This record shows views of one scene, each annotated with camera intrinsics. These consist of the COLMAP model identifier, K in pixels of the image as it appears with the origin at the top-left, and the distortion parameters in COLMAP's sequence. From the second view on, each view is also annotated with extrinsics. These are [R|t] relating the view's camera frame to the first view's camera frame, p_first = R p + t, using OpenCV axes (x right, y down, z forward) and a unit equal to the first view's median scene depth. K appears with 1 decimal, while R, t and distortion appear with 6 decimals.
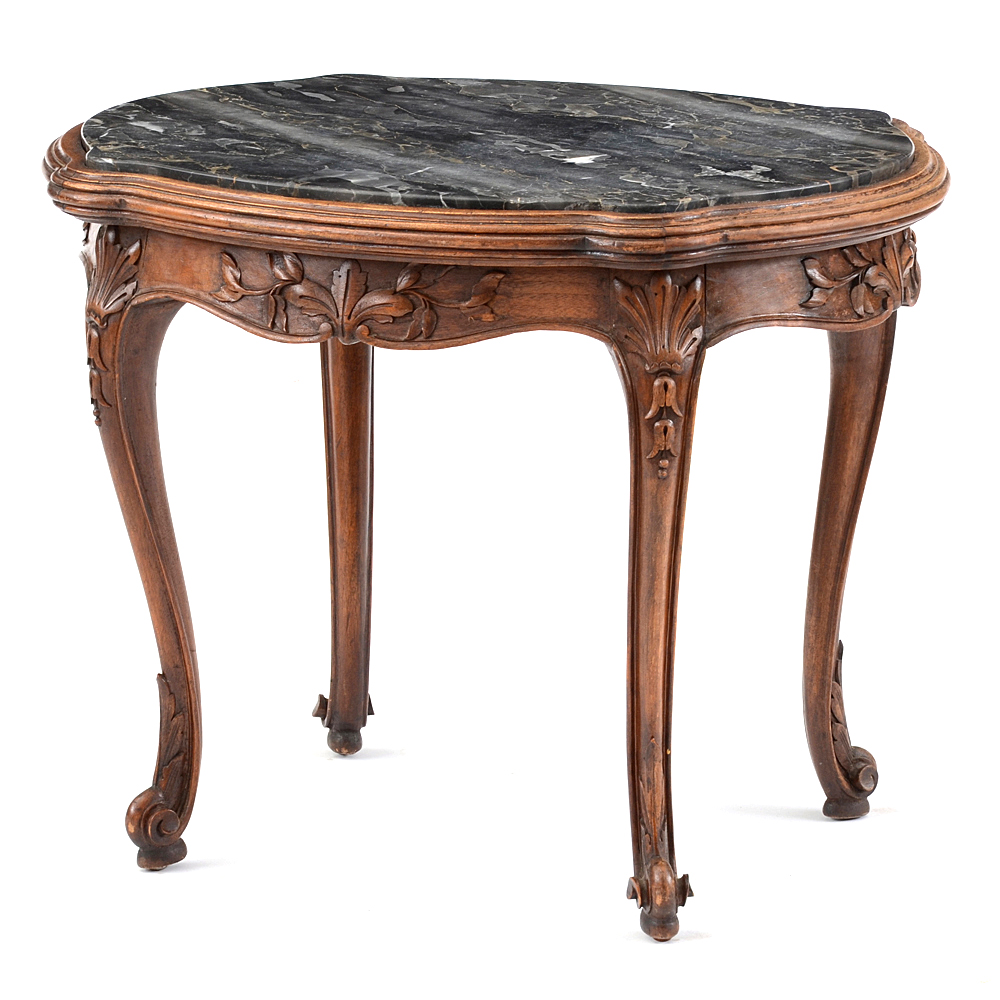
lens RADIAL K [[6068.6, 0, 500.0], [0, 6068.6, 500.0], [0, 0, 1]] dist [0.369619, 19.020814]
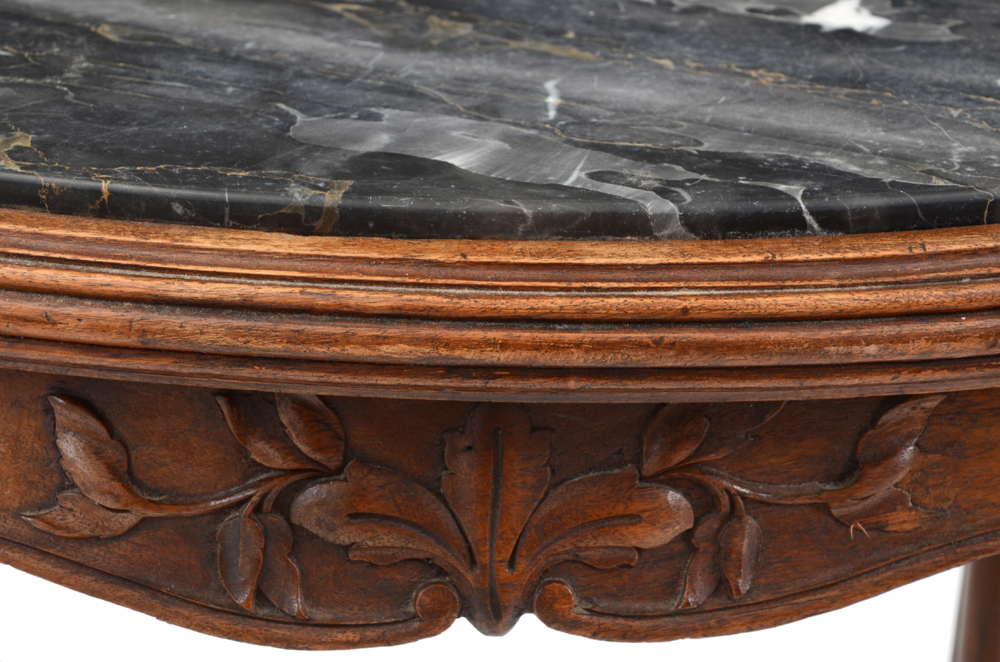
lens RADIAL K [[3191.7, 0, 484.7], [0, 3191.7, 332.1], [0, 0, 1]] dist [0.543542, 1.093525]
pose [[0.903526, -0.126117, 0.409554, -0.098301], [0.075284, 0.987564, 0.138023, -0.067935], [-0.421868, -0.093874, 0.901784, 0.836533]]
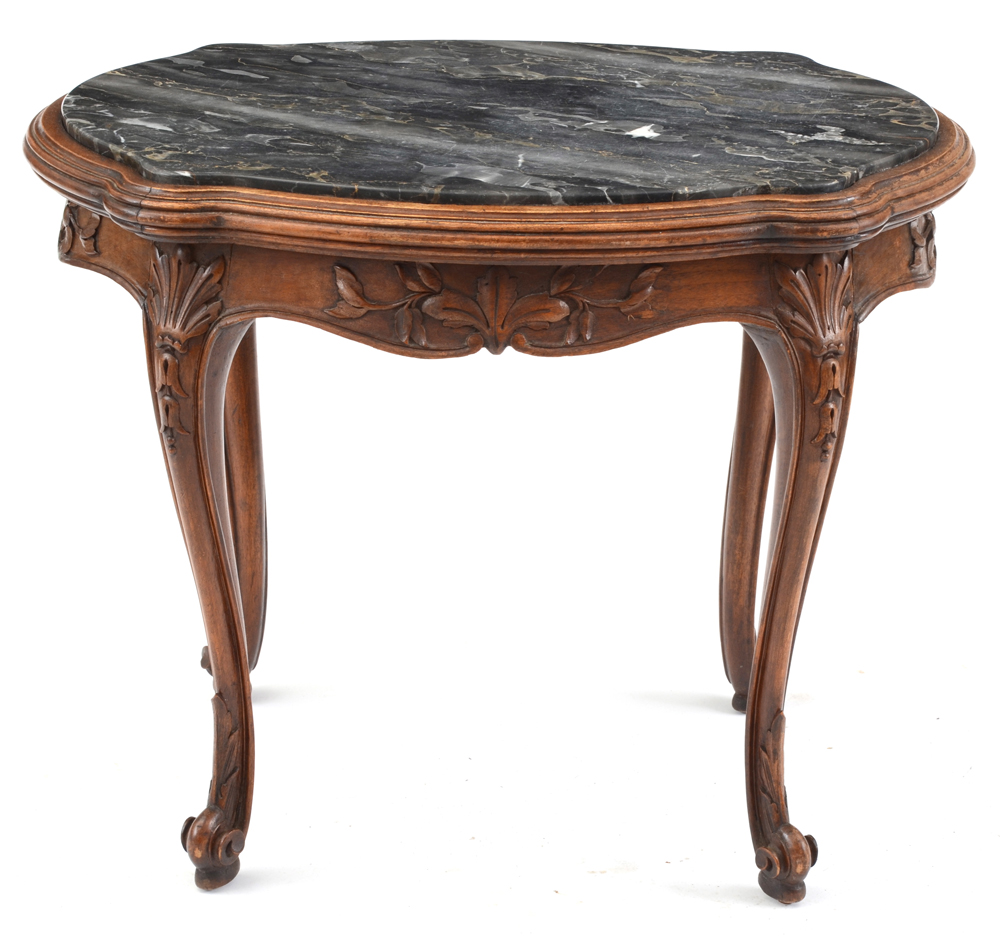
lens RADIAL K [[3324.2, 0, 500.0], [0, 3324.2, 469.0], [0, 0, 1]] dist [0.377375, 1.288310]
pose [[0.911963, -0.116468, 0.393393, -0.229669], [0.076771, 0.990367, 0.115239, -0.067479], [-0.403025, -0.074892, 0.912120, 0.527297]]
